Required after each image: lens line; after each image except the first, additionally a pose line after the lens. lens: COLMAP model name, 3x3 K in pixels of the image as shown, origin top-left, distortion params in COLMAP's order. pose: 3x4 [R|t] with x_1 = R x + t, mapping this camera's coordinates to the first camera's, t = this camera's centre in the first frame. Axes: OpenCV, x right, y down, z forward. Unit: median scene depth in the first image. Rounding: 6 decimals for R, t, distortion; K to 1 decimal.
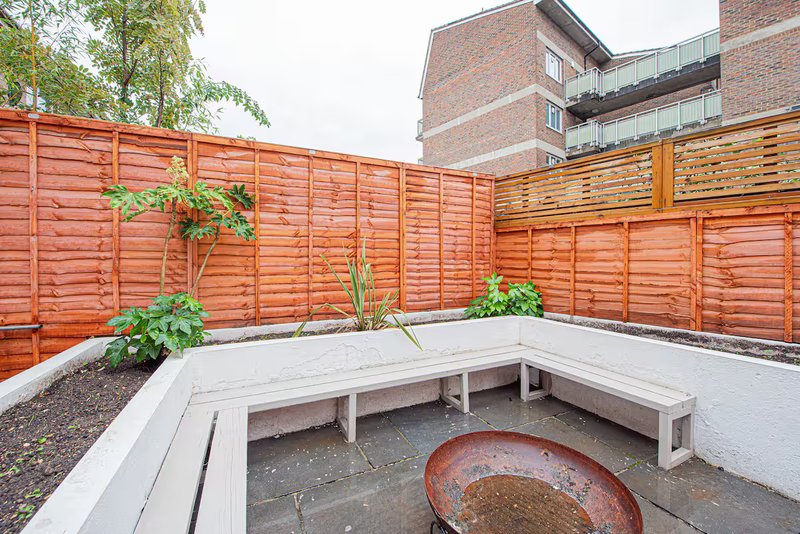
lens RADIAL K [[326.6, 0, 387.3], [0, 326.6, 260.2], [0, 0, 1]] dist [-0.019029, -0.000505]
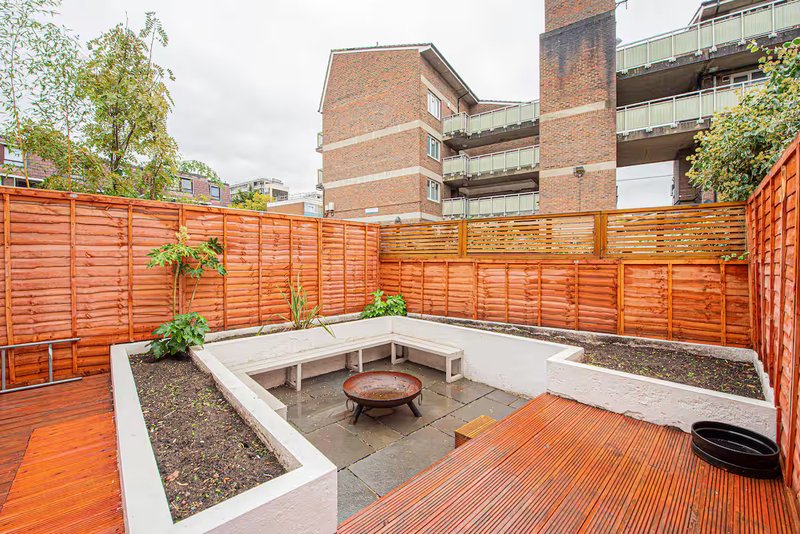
lens RADIAL K [[326.6, 0, 380.8], [0, 326.6, 263.0], [0, 0, 1]] dist [-0.019029, -0.000505]
pose [[0.957522, -0.001330, 0.288359, -0.146419], [0.000270, 0.999993, 0.003716, -0.117407], [-0.288362, -0.003480, 0.957515, -0.647307]]
